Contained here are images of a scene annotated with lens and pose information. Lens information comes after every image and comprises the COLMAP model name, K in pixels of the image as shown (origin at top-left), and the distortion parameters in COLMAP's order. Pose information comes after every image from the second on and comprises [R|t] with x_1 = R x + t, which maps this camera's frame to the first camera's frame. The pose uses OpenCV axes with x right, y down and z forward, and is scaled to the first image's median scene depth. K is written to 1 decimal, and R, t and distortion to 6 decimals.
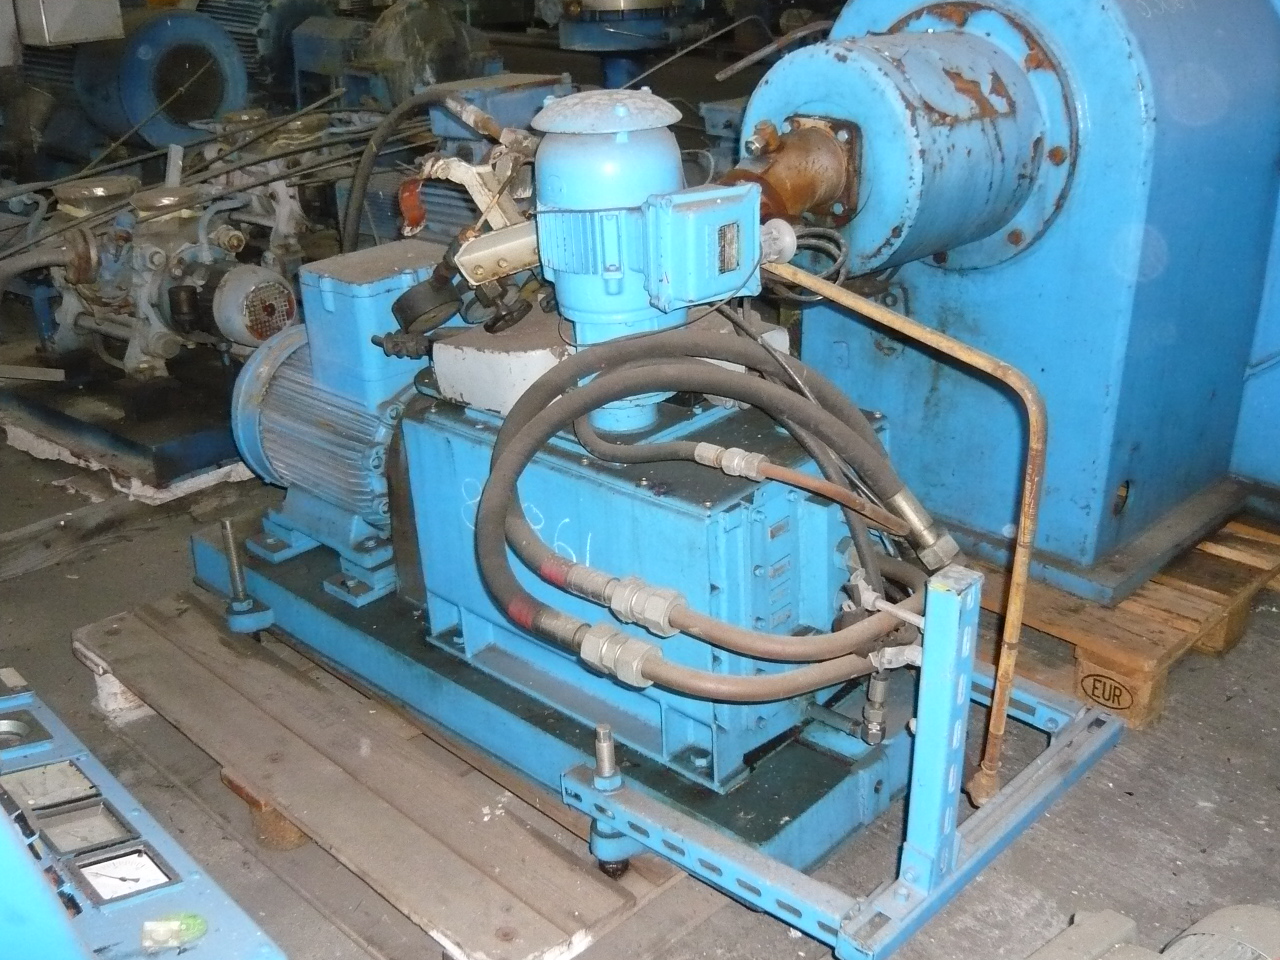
lens RADIAL K [[1296.7, 0, 642.6], [0, 1296.7, 476.7], [0, 0, 1]] dist [-0.088883, 0.000000]
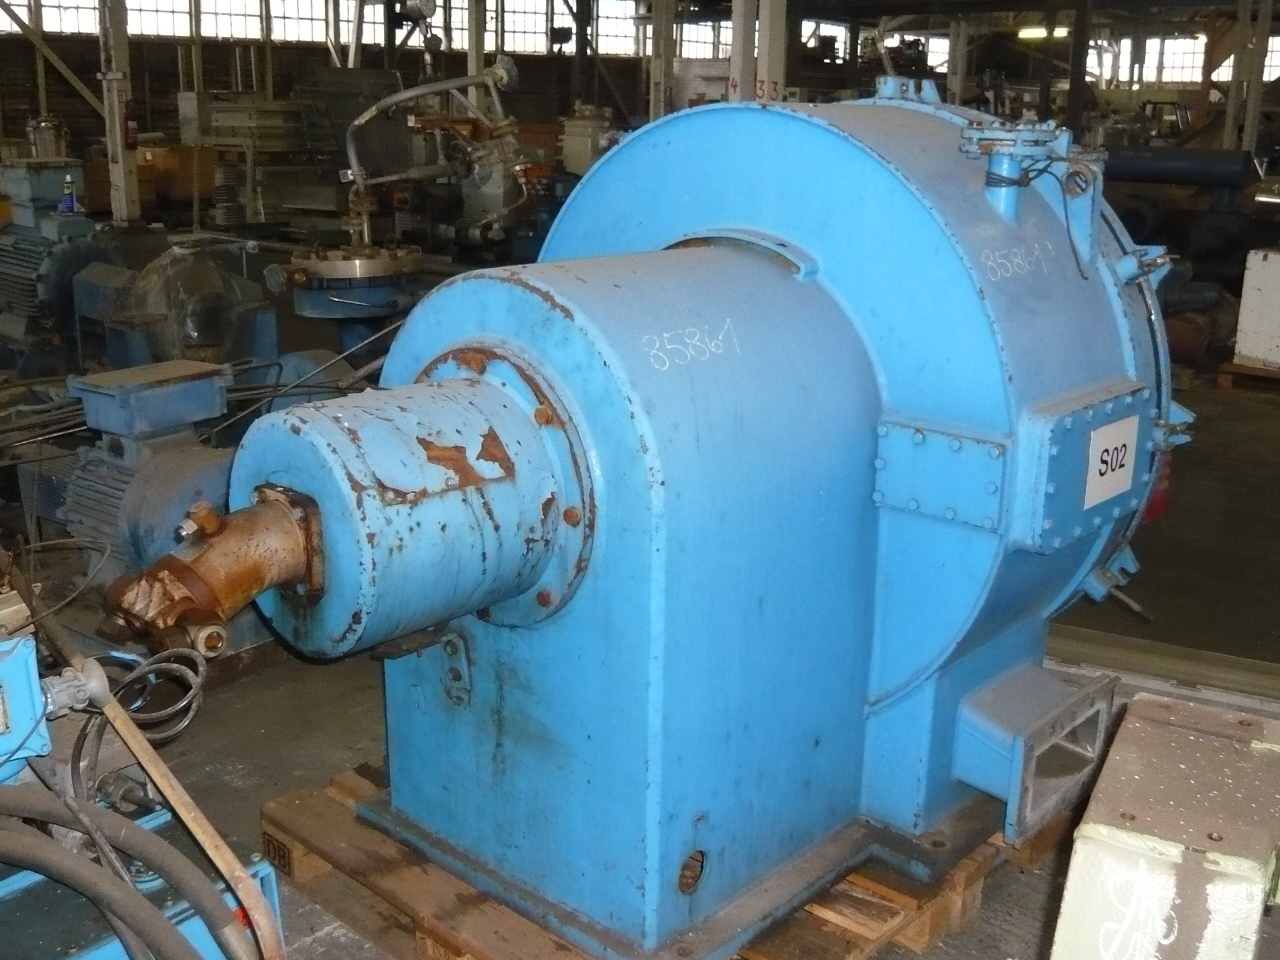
lens RADIAL K [[1296.7, 0, 637.8], [0, 1296.7, 488.6], [0, 0, 1]] dist [-0.088883, 0.000000]
pose [[0.998179, -0.000443, 0.060321, 0.319974], [0.008844, 0.990244, -0.139066, -0.142924], [-0.059671, 0.139346, 0.988444, 0.070757]]
